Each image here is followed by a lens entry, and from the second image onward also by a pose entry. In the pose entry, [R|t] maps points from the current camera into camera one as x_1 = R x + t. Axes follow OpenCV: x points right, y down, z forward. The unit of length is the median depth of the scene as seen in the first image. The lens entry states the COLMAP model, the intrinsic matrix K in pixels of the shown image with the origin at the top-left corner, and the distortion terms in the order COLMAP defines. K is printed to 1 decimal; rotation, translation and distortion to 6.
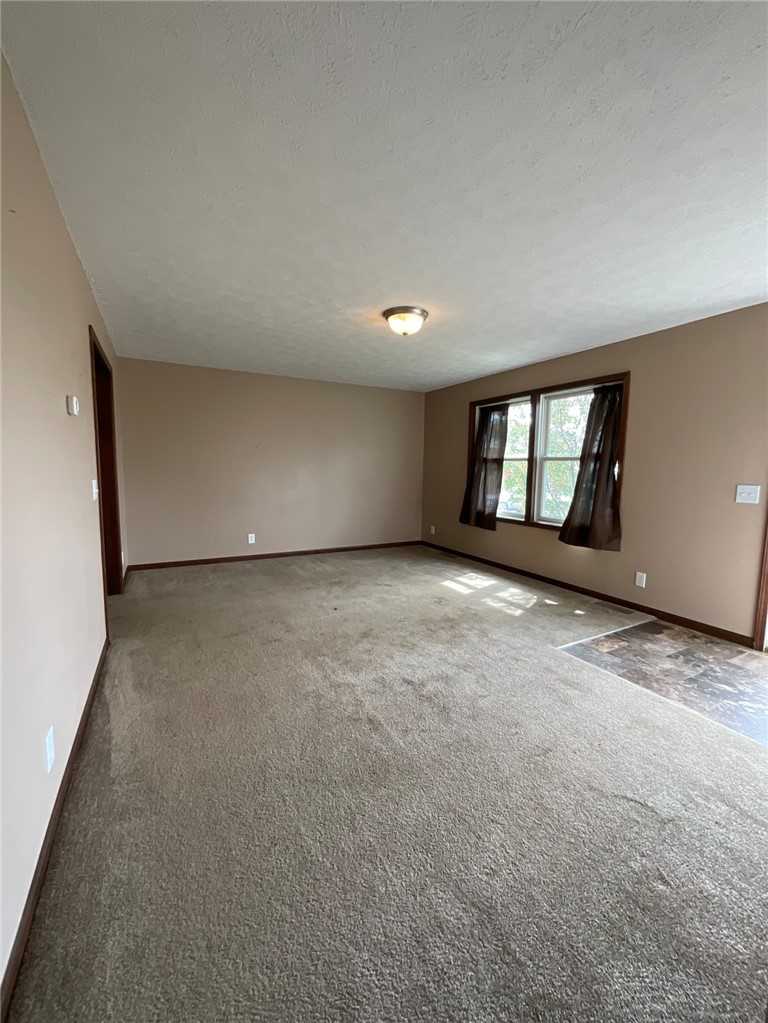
lens RADIAL K [[416.4, 0, 384.4], [0, 416.4, 509.3], [0, 0, 1]] dist [-0.001553, 0.000056]
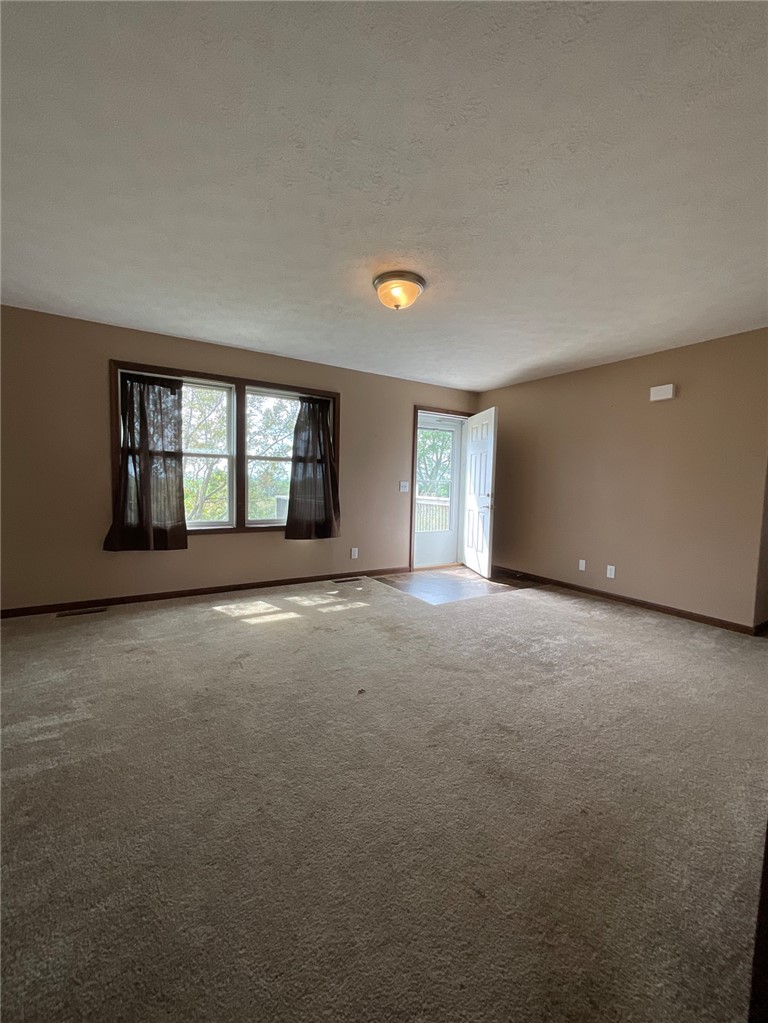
lens RADIAL K [[405.7, 0, 384.0], [0, 405.7, 511.5], [0, 0, 1]] dist [-0.000692, -0.003455]
pose [[-0.055571, -0.083837, 0.994929, -0.579457], [0.080600, 0.992840, 0.088162, -0.061560], [-0.995196, 0.085091, -0.048416, 0.819250]]
